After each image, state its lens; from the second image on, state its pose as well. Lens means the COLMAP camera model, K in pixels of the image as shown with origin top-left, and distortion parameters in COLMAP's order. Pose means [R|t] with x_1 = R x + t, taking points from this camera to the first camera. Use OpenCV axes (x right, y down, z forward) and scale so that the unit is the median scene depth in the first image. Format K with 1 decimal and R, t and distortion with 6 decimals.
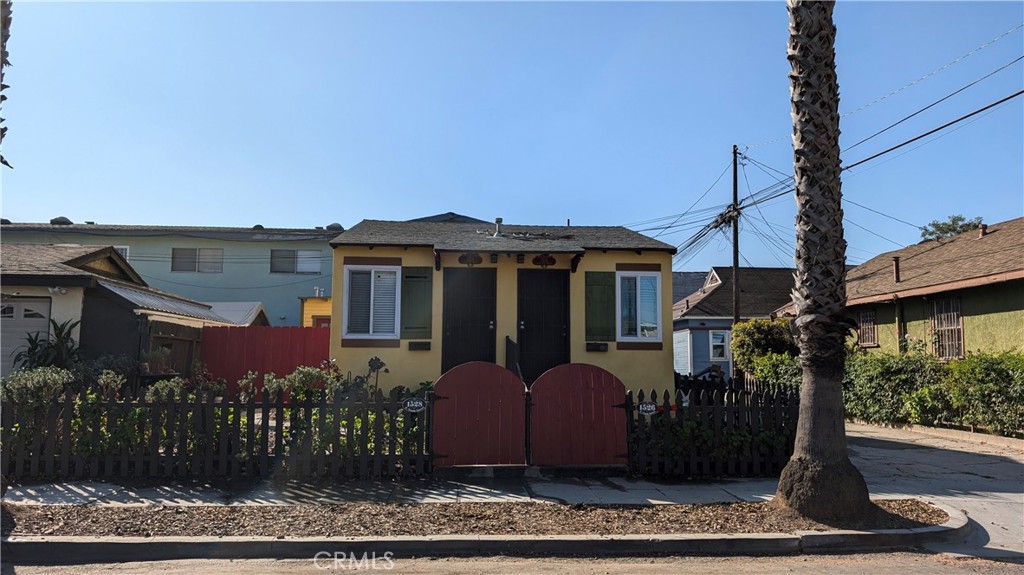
lens RADIAL K [[748.7, 0, 512.0], [0, 748.7, 287.5], [0, 0, 1]] dist [0.095952, -0.000659]
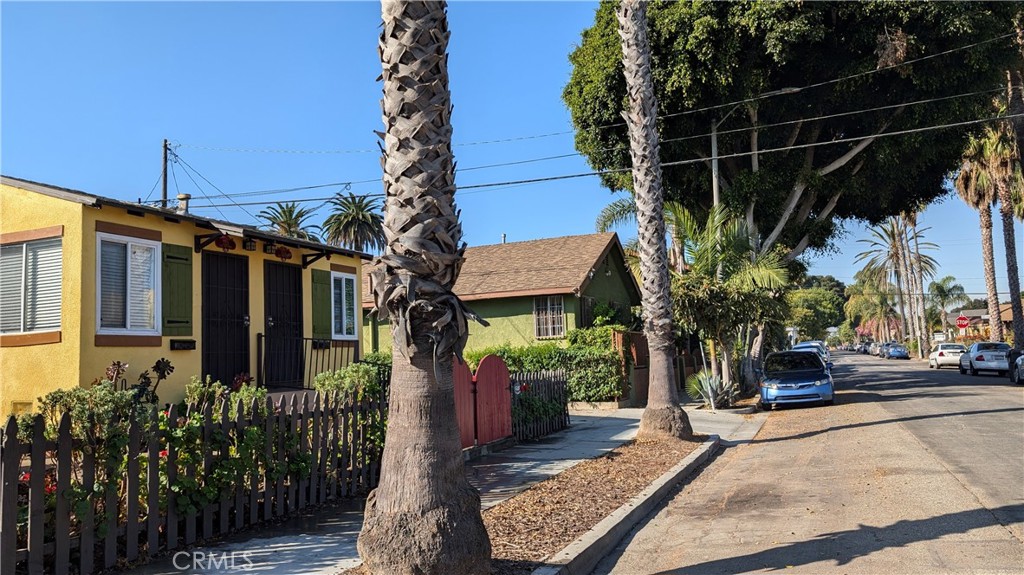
lens RADIAL K [[750.0, 0, 517.3], [0, 750.0, 295.8], [0, 0, 1]] dist [0.014840, -0.004687]
pose [[0.444538, 0.053535, 0.894159, -0.671688], [-0.055021, 0.997960, -0.032396, 0.031646], [-0.894069, -0.034796, 0.446576, 0.314845]]
